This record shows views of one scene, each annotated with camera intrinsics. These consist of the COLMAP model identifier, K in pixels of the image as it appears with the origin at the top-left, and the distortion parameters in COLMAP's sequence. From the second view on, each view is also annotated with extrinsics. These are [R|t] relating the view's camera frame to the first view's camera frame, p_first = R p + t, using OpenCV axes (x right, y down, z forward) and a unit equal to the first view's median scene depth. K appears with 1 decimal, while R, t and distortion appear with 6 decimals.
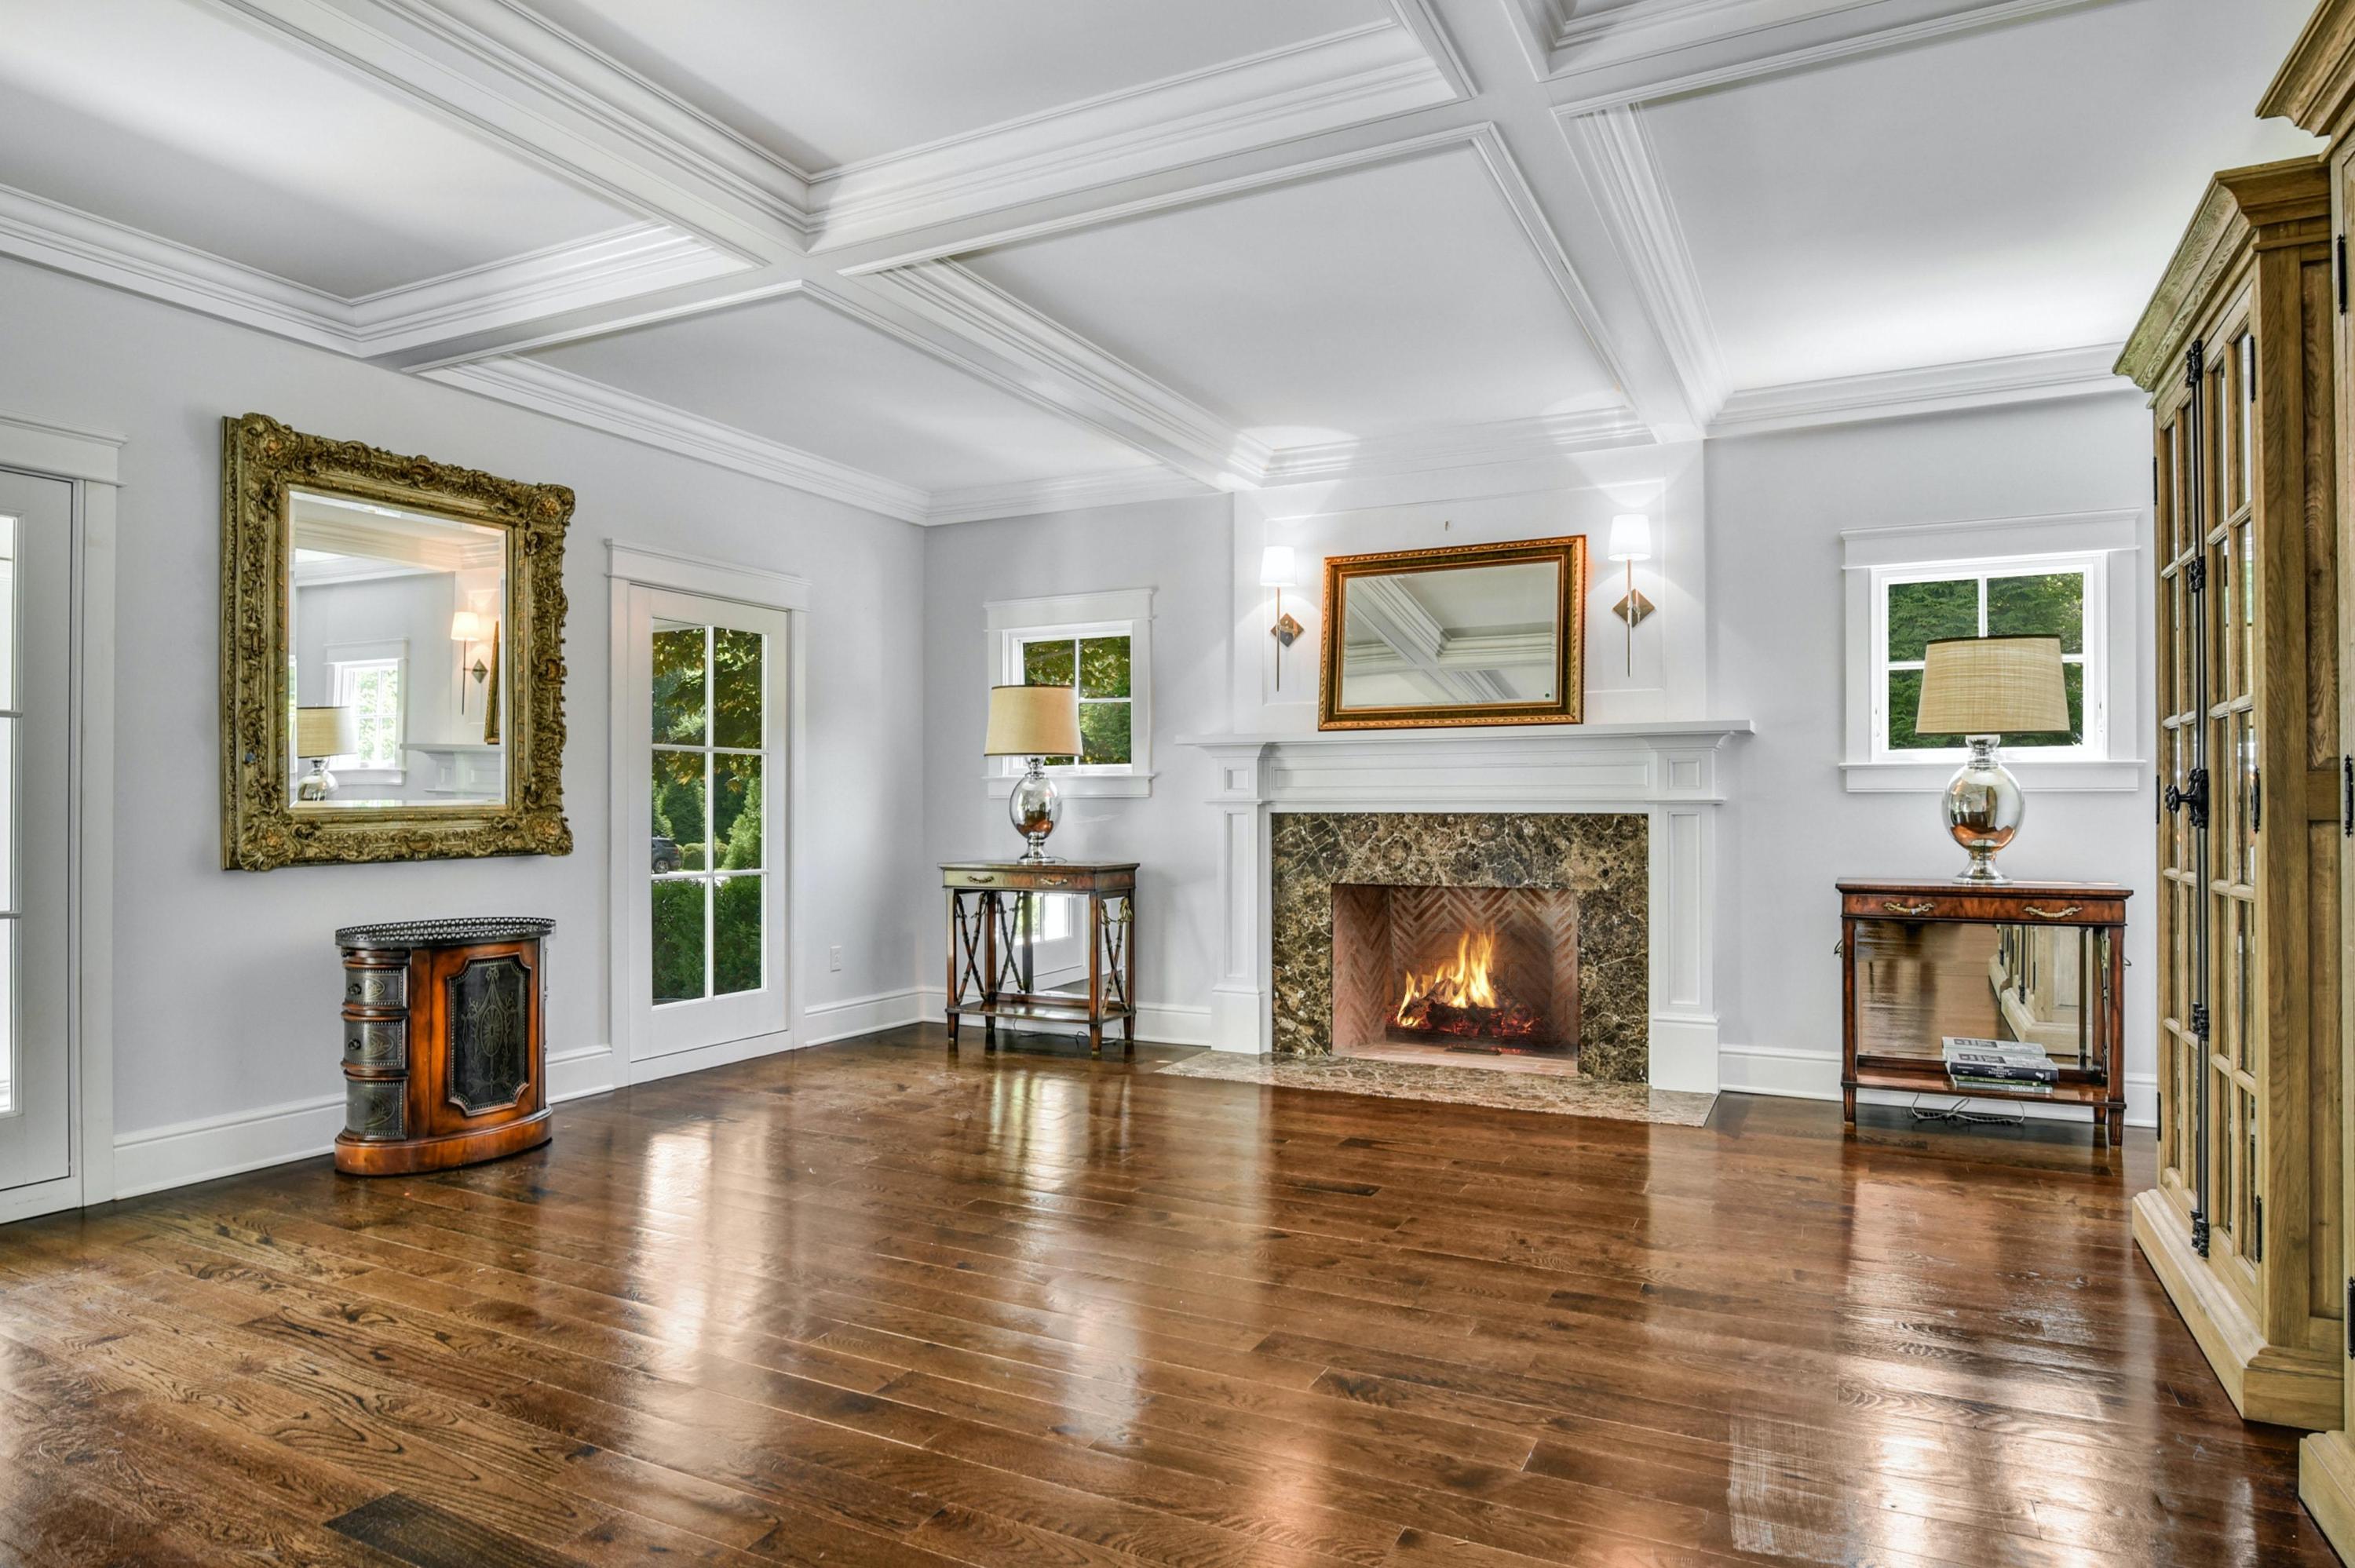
lens RADIAL K [[1365.5, 0, 1131.9], [0, 1365.5, 818.9], [0, 0, 1]] dist [-0.035650, 0.000247]
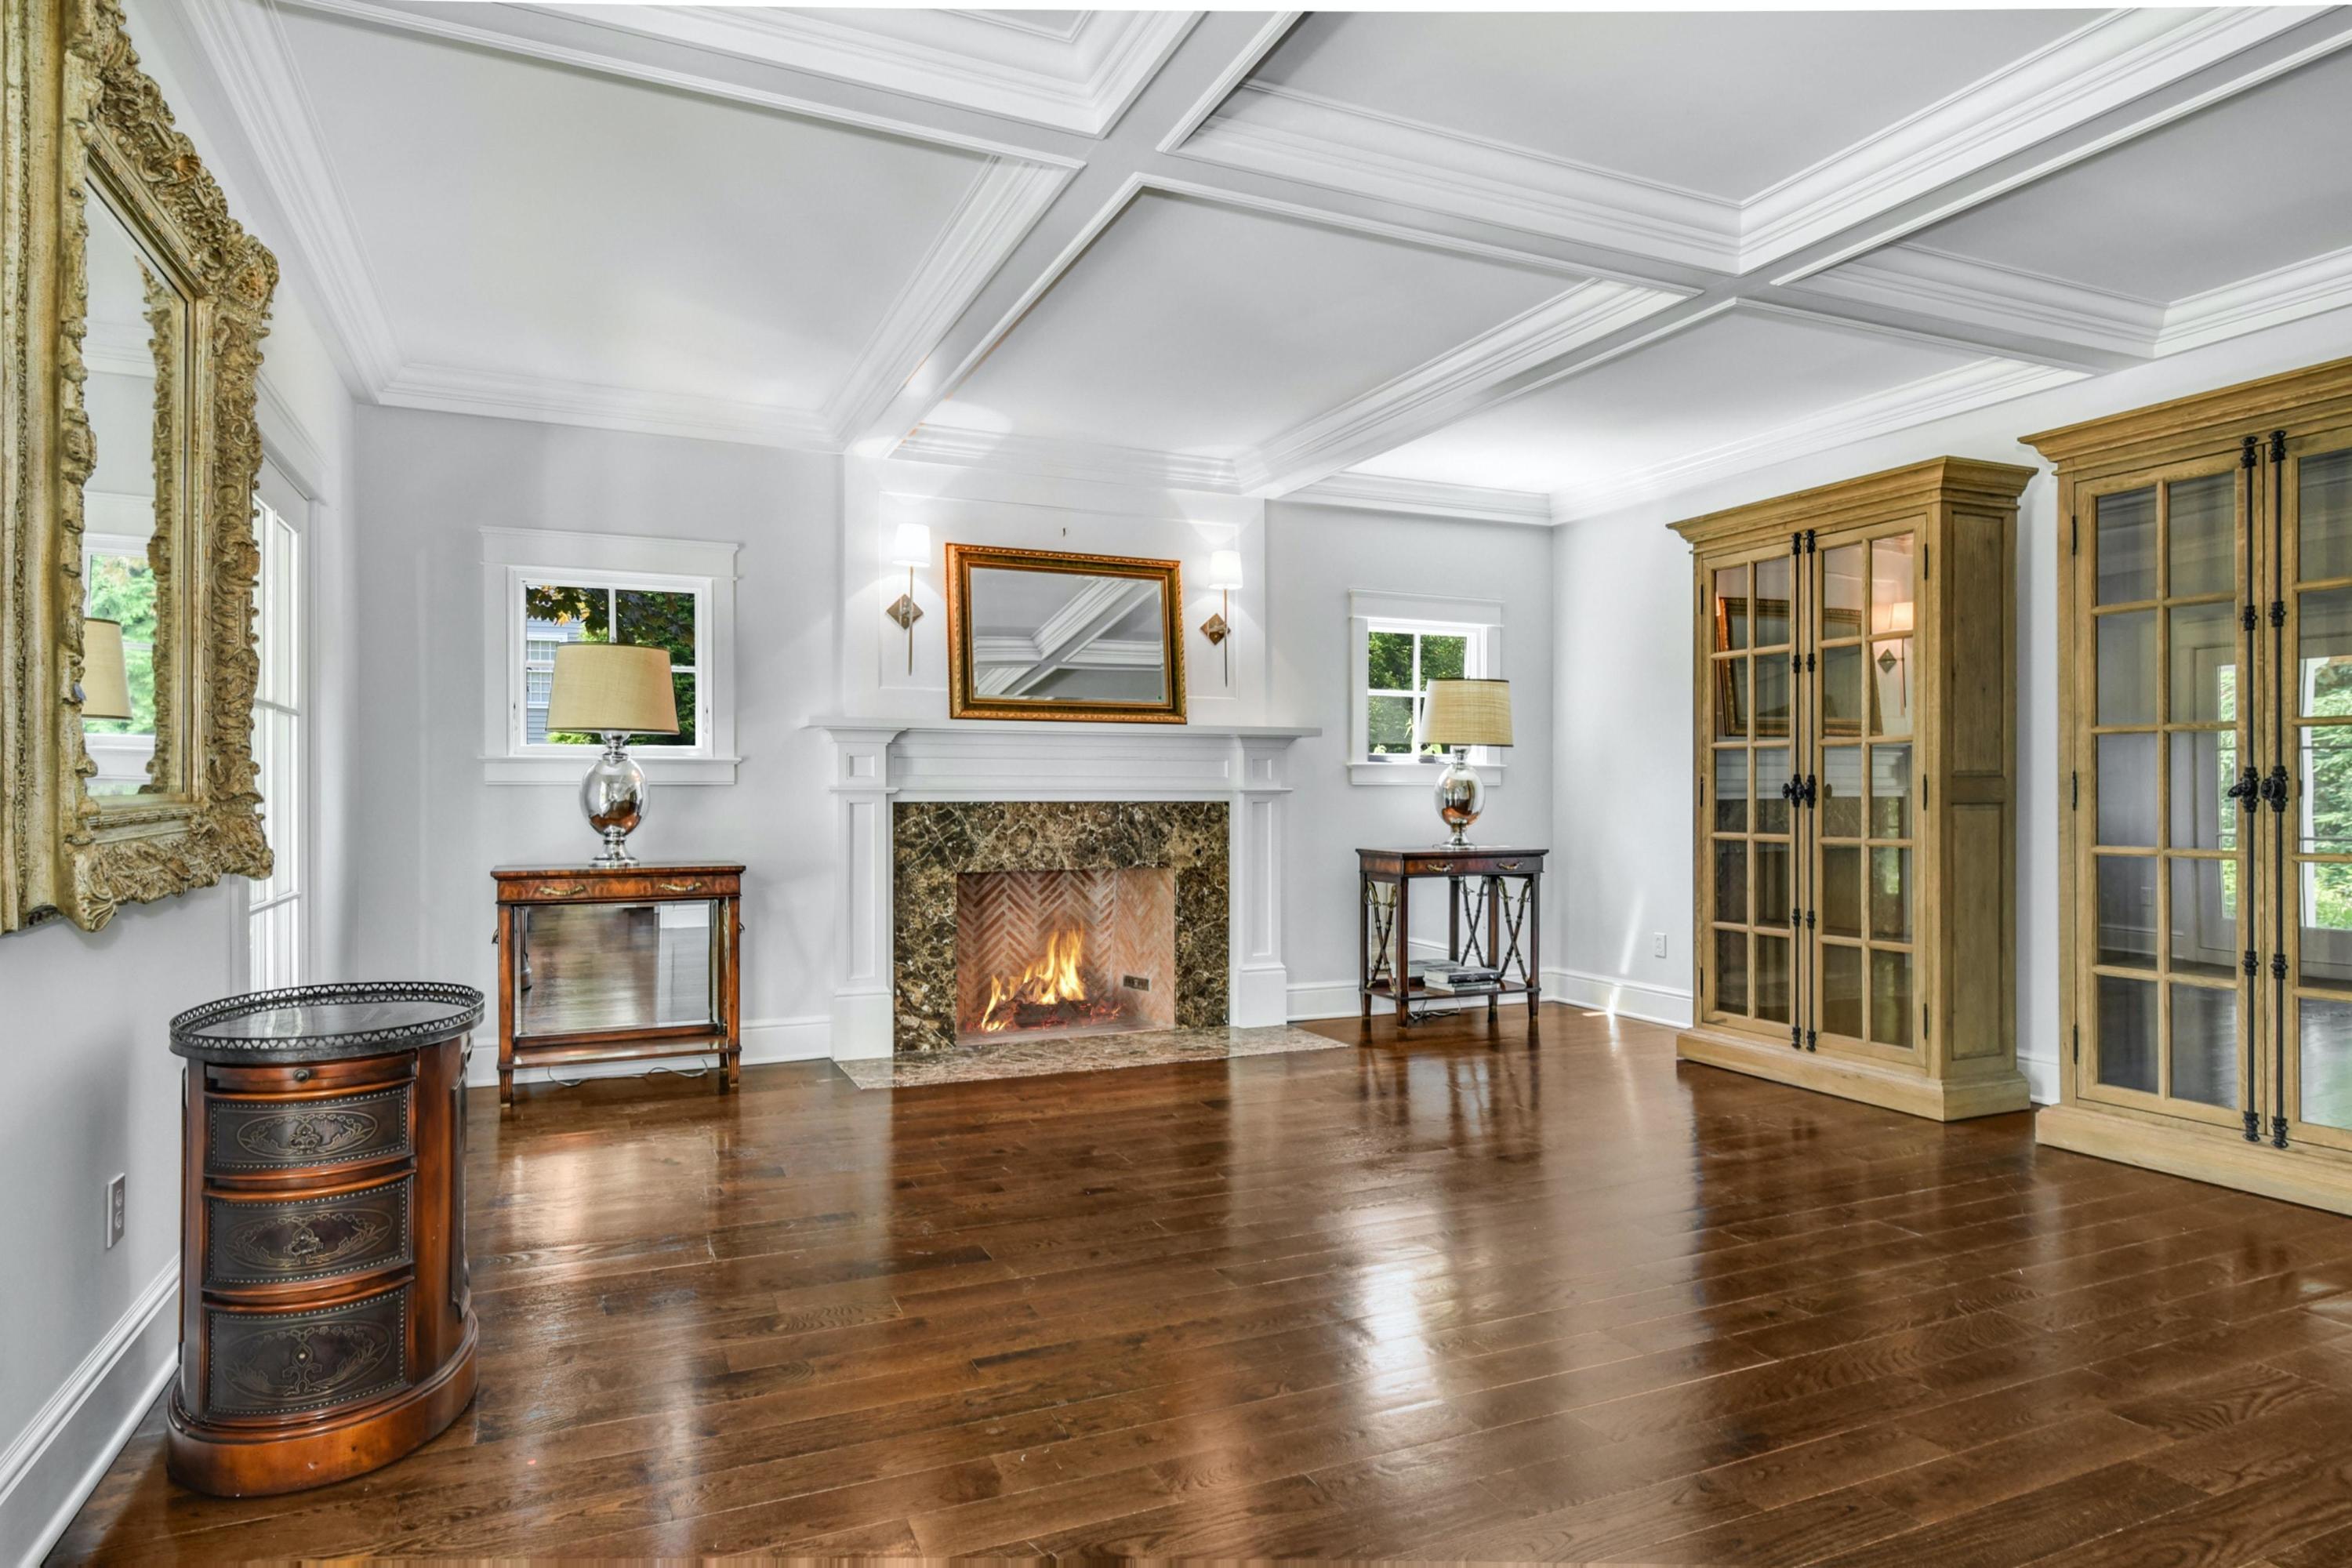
lens RADIAL K [[1363.9, 0, 1130.5], [0, 1363.9, 818.9], [0, 0, 1]] dist [-0.035650, 0.000247]
pose [[0.608107, -0.013087, 0.793747, -0.572261], [0.006951, 0.999914, 0.011161, -0.002237], [-0.793825, -0.001270, 0.608146, 0.301772]]
